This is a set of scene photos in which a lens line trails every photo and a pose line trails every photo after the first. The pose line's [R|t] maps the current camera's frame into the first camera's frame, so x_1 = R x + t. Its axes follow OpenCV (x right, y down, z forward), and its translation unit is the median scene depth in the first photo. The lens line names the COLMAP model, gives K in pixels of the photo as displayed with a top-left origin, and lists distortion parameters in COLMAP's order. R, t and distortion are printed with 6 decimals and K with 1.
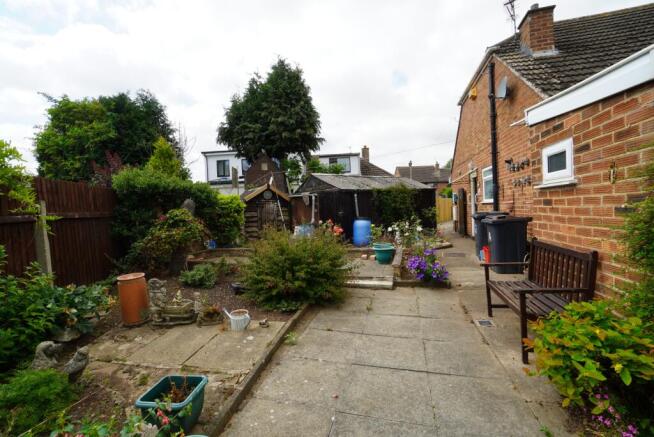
lens RADIAL K [[287.6, 0, 322.3], [0, 287.6, 220.3], [0, 0, 1]] dist [-0.055109, 0.015296]
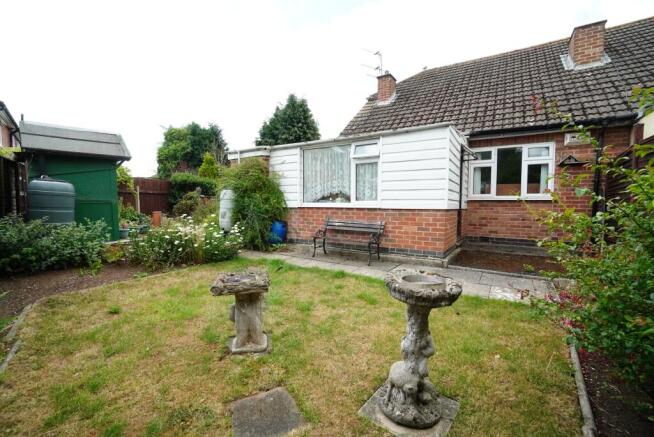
lens RADIAL K [[287.6, 0, 322.3], [0, 287.6, 220.3], [0, 0, 1]] dist [-0.055109, 0.015296]
pose [[0.944480, 0.072012, -0.320581, 0.764815], [-0.064654, 0.997344, 0.033551, 0.027799], [0.322145, -0.010961, 0.946627, -0.500618]]
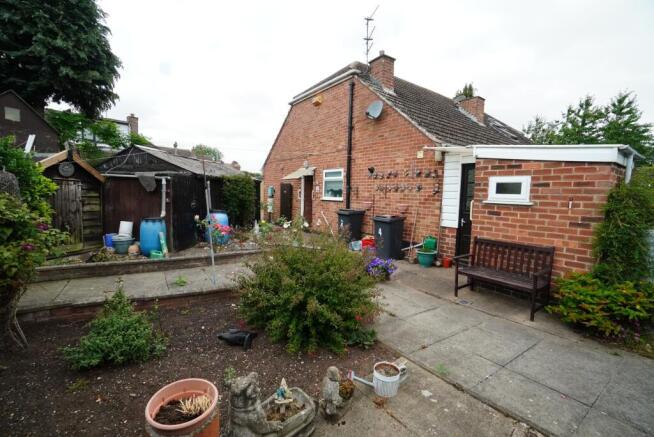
lens RADIAL K [[287.6, 0, 322.3], [0, 287.6, 220.3], [0, 0, 1]] dist [-0.055109, 0.015296]
pose [[0.640273, -0.009398, 0.768090, -0.320951], [-0.027000, 0.999032, 0.034731, -0.018299], [-0.767673, -0.042976, 0.639399, 0.246893]]
